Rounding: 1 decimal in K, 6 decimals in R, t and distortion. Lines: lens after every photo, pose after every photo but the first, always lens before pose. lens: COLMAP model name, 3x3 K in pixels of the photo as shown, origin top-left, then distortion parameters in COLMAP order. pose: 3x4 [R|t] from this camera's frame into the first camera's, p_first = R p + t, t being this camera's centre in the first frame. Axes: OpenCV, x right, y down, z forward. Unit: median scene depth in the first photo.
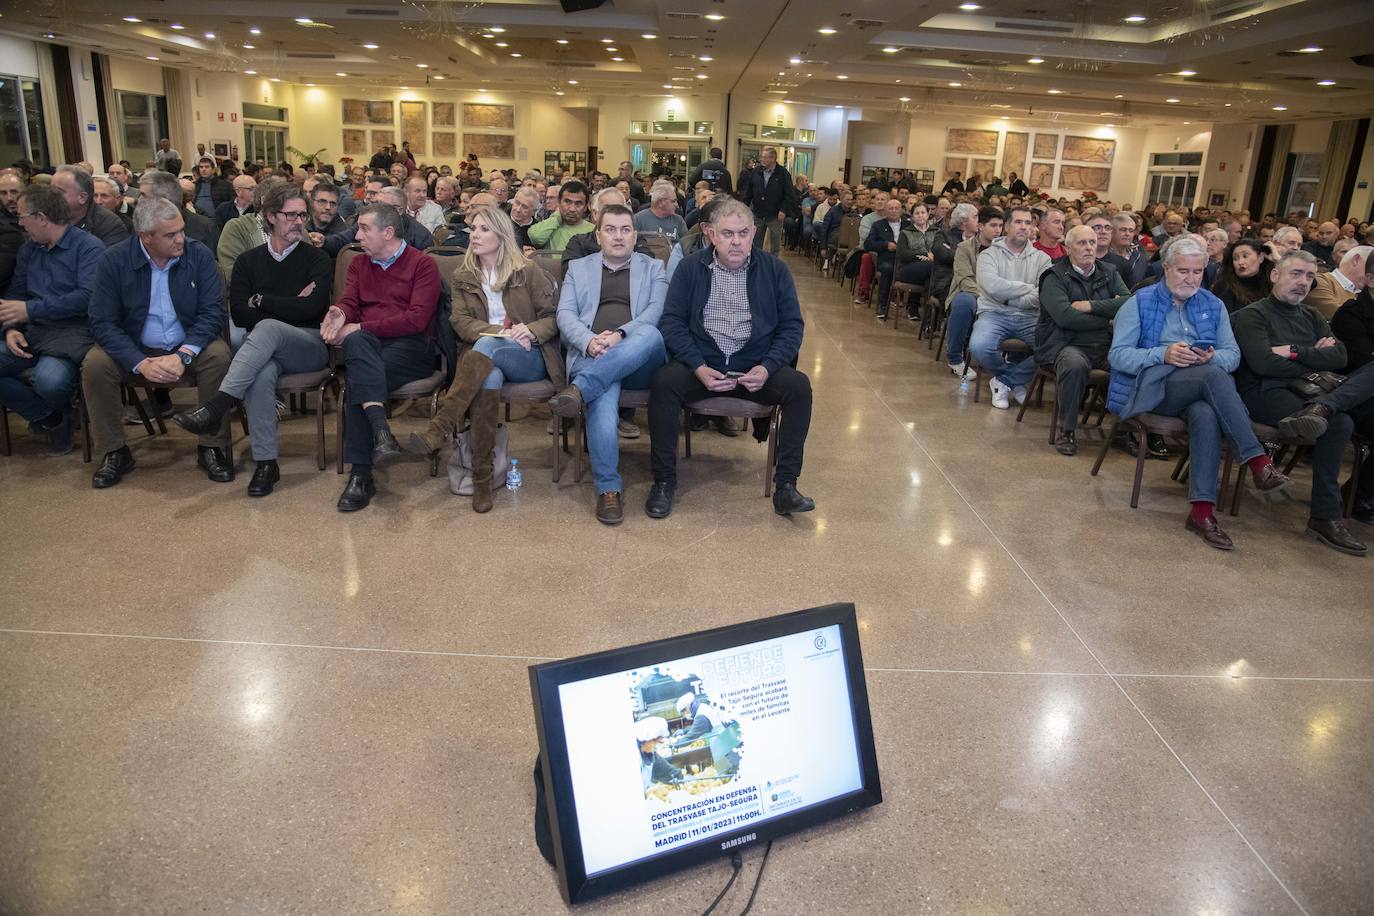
lens RADIAL K [[949.6, 0, 687.0], [0, 949.6, 458.0], [0, 0, 1]] dist [-0.106058, 0.064151]
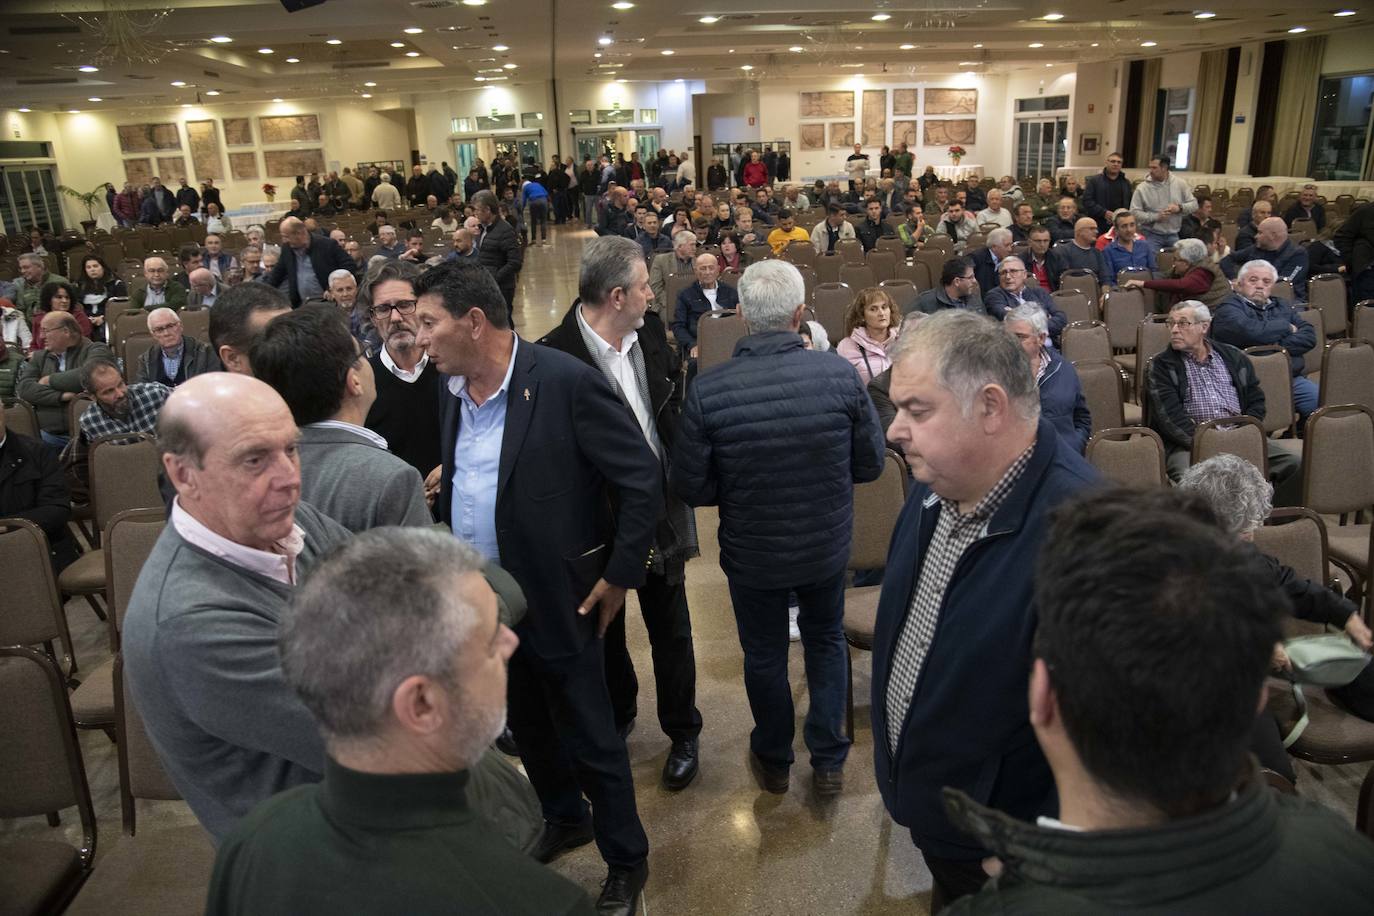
lens RADIAL K [[949.6, 0, 687.0], [0, 949.6, 458.0], [0, 0, 1]] dist [-0.106058, 0.064151]
pose [[0.987404, -0.125378, 0.096503, 0.036194], [0.122550, 0.991855, 0.034716, -0.042201], [-0.100069, -0.022453, 0.994727, 0.085787]]
